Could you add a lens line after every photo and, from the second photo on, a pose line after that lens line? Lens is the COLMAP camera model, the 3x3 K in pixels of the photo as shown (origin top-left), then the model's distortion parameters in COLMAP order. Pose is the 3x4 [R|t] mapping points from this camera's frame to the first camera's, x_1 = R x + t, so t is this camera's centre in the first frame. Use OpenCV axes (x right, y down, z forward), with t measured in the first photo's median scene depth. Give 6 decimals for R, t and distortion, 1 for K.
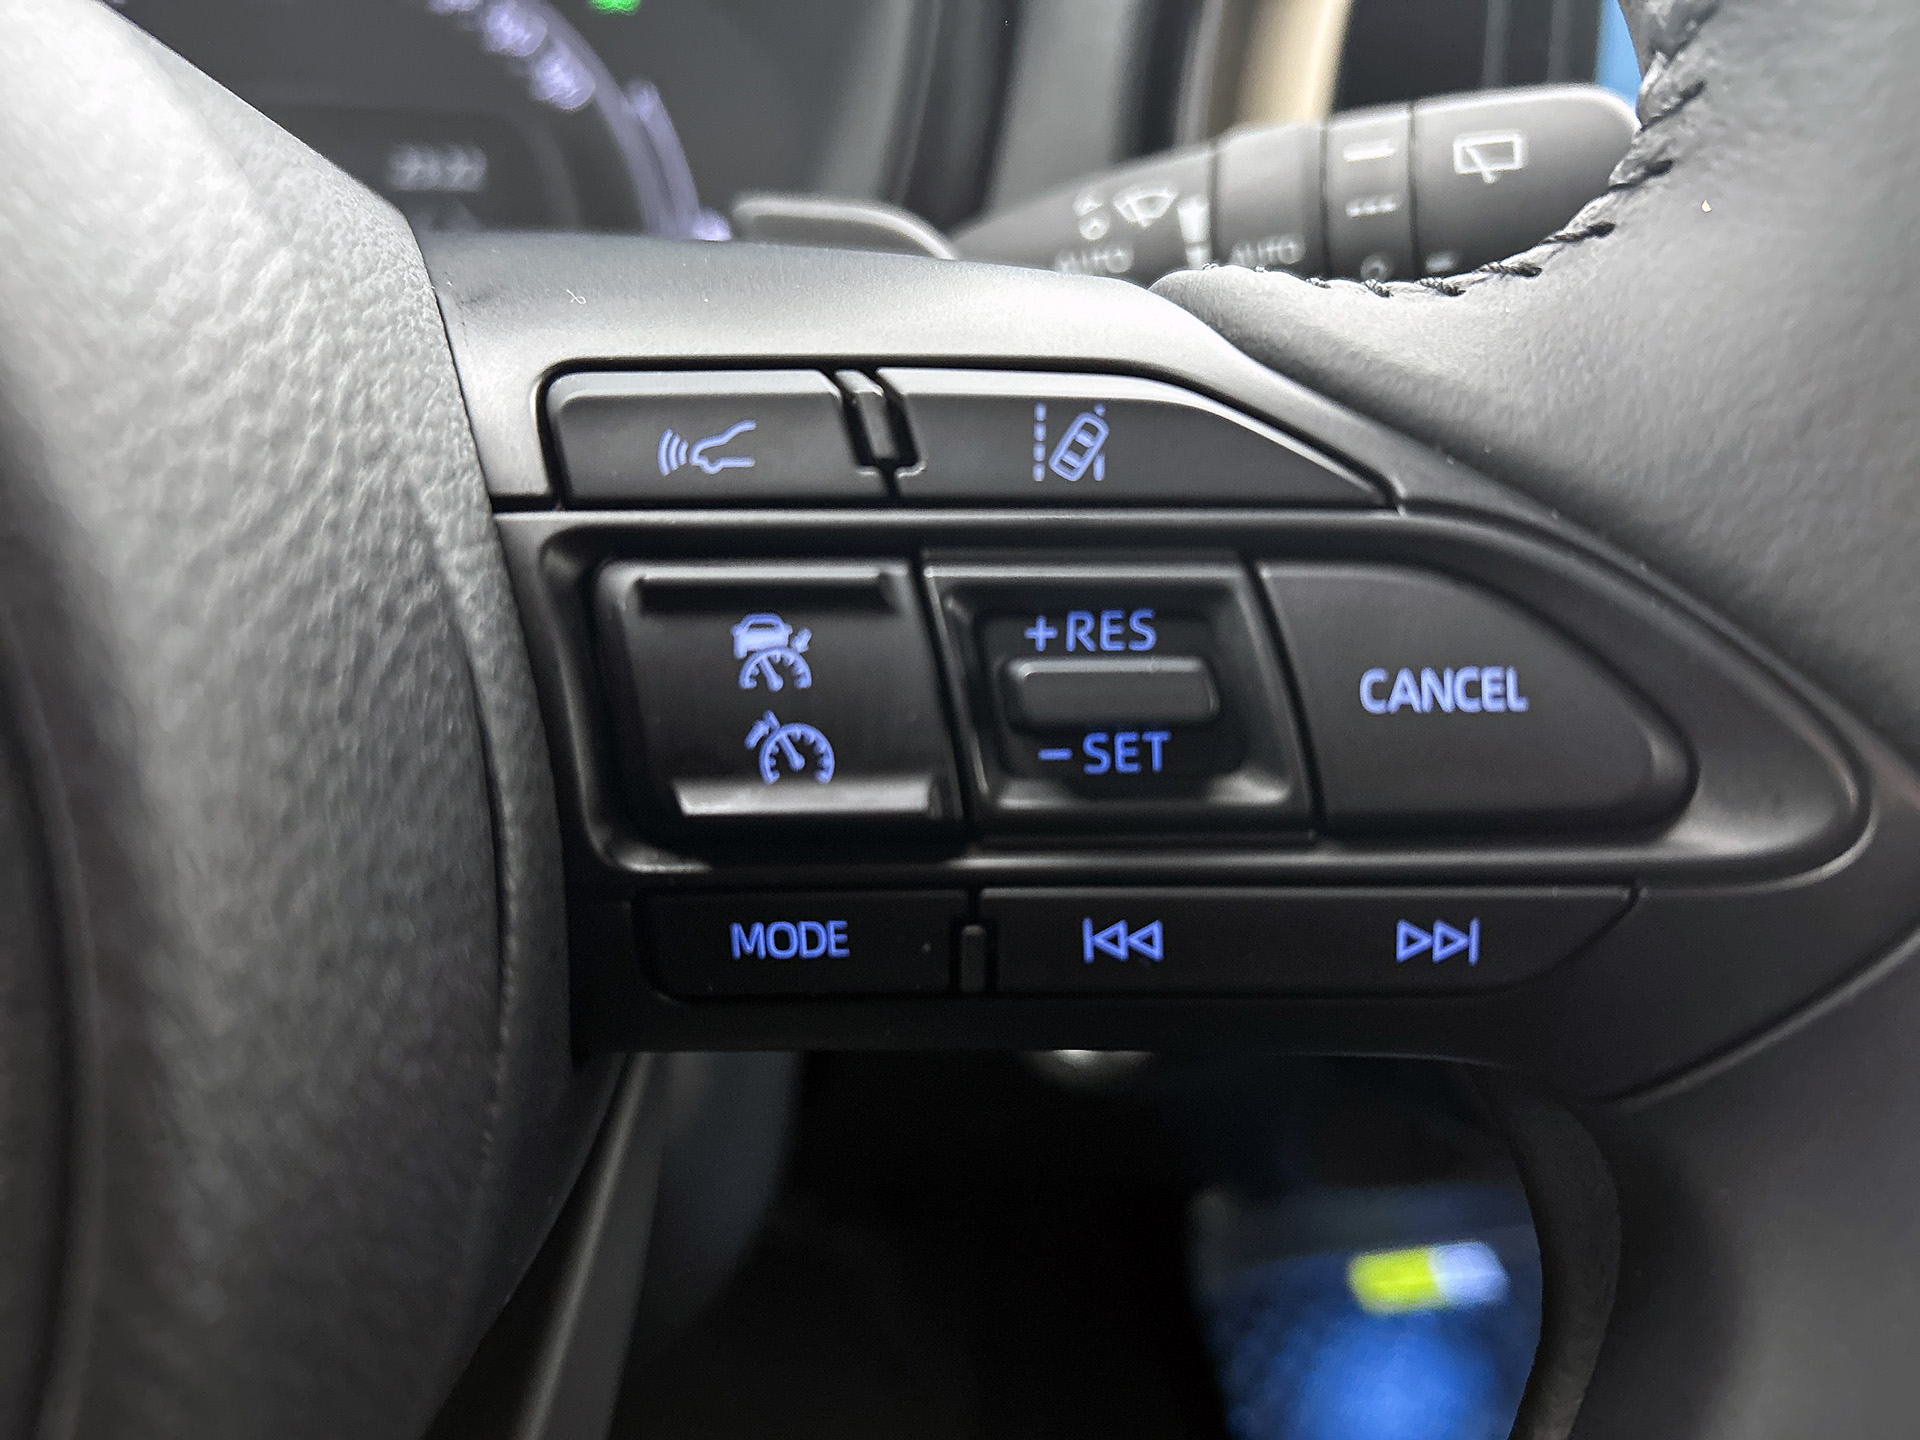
lens RADIAL K [[1443.0, 0, 960.0], [0, 1443.0, 720.0], [0, 0, 1]] dist [0.006151, -0.058010]
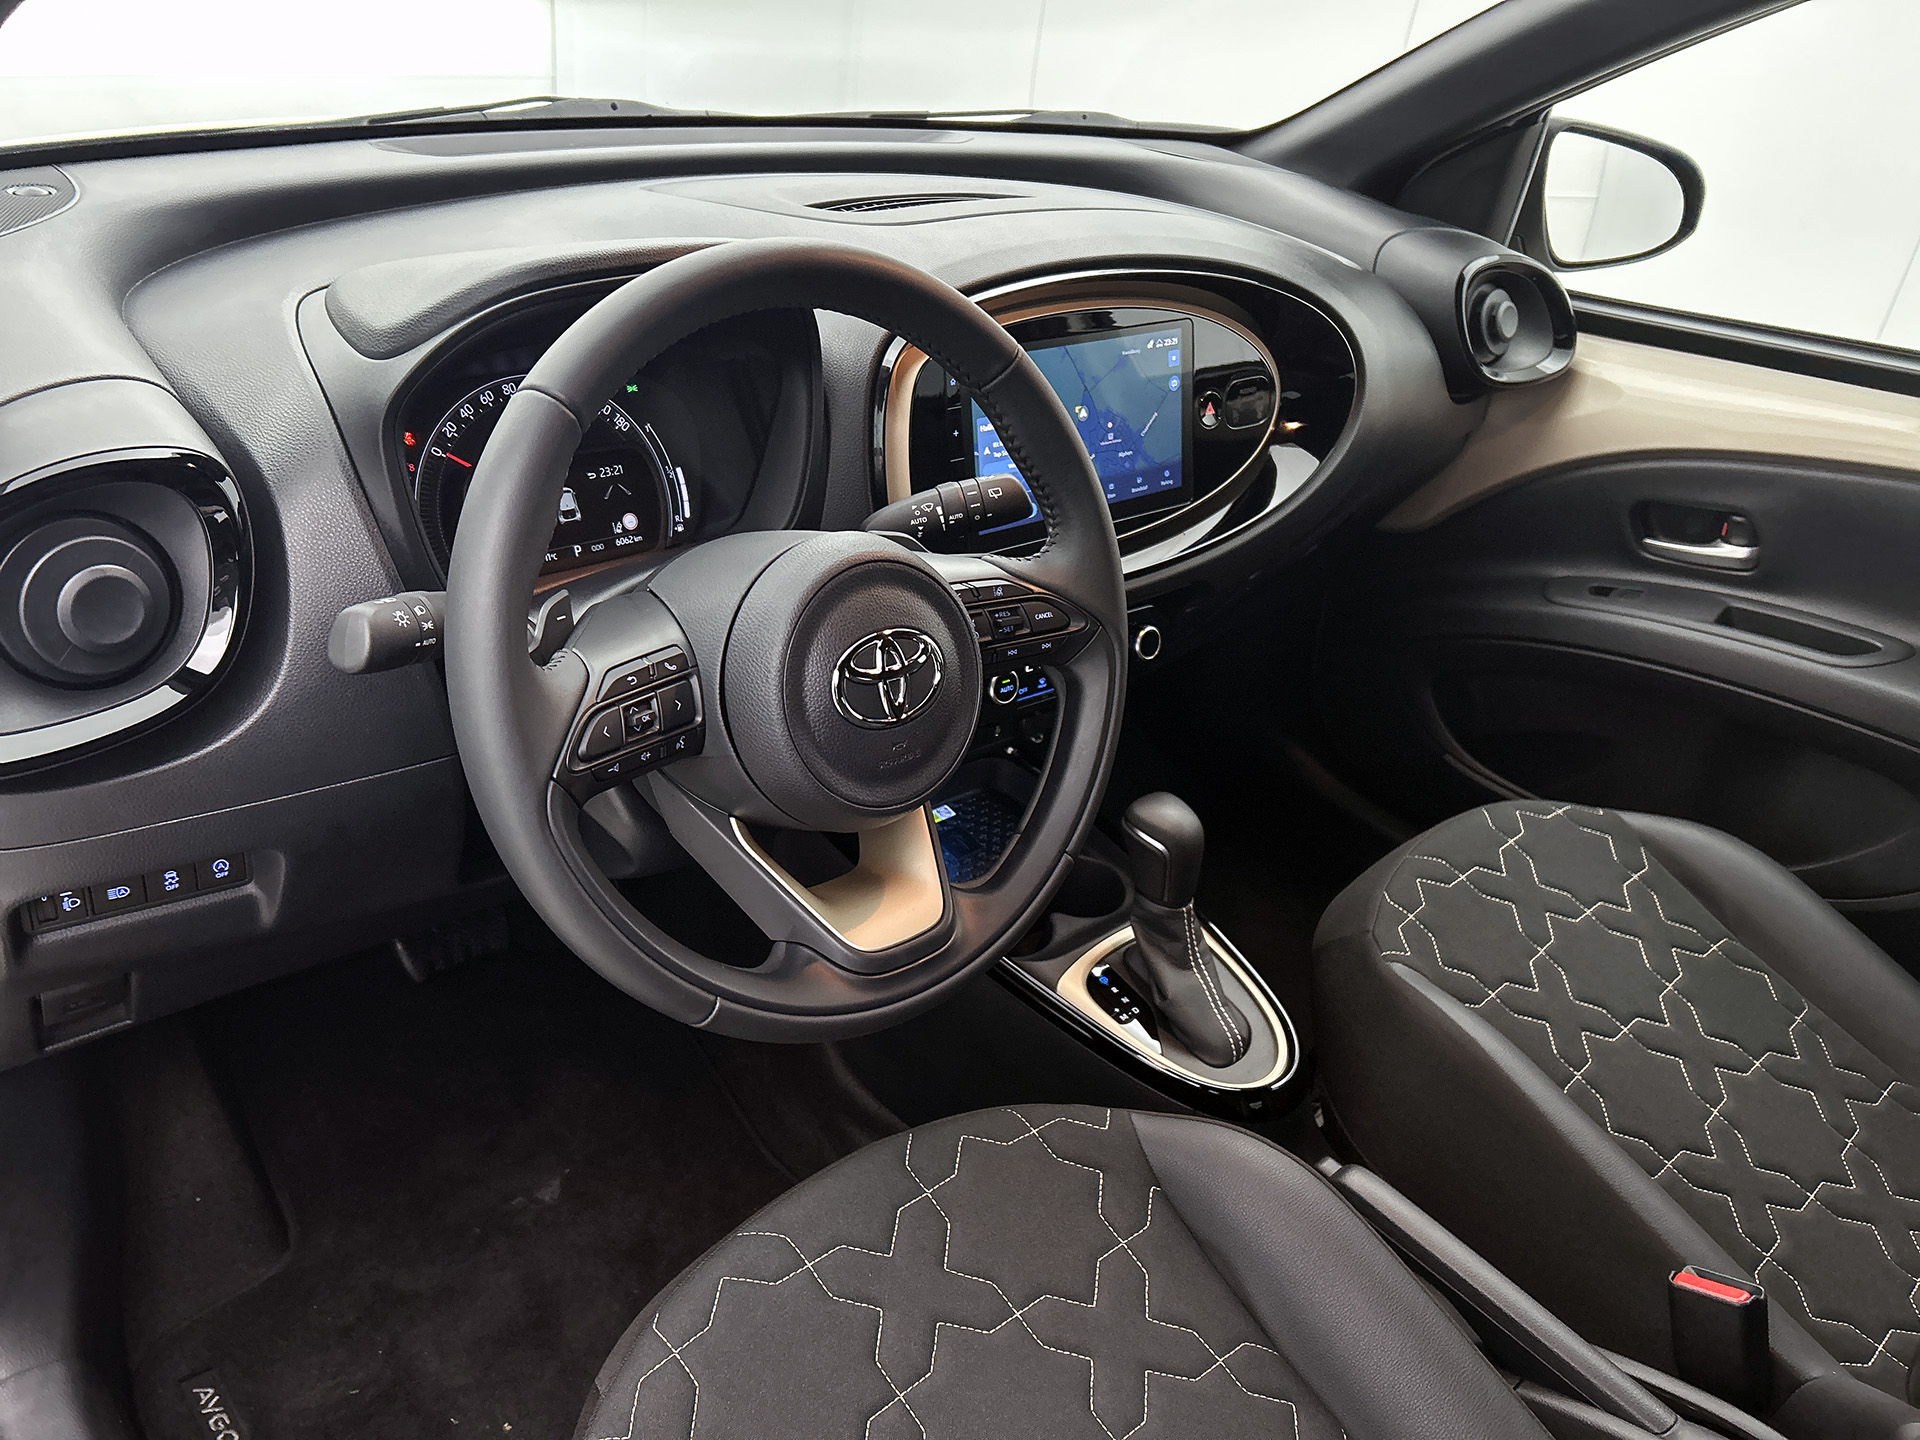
lens RADIAL K [[1408.2, 0, 933.3], [0, 1408.2, 717.8], [0, 0, 1]] dist [0.040505, -0.000016]
pose [[0.869598, -0.181472, 0.459202, -3.936446], [0.139403, 0.982410, 0.124248, -0.522942], [-0.473672, -0.044031, 0.879600, -5.693233]]
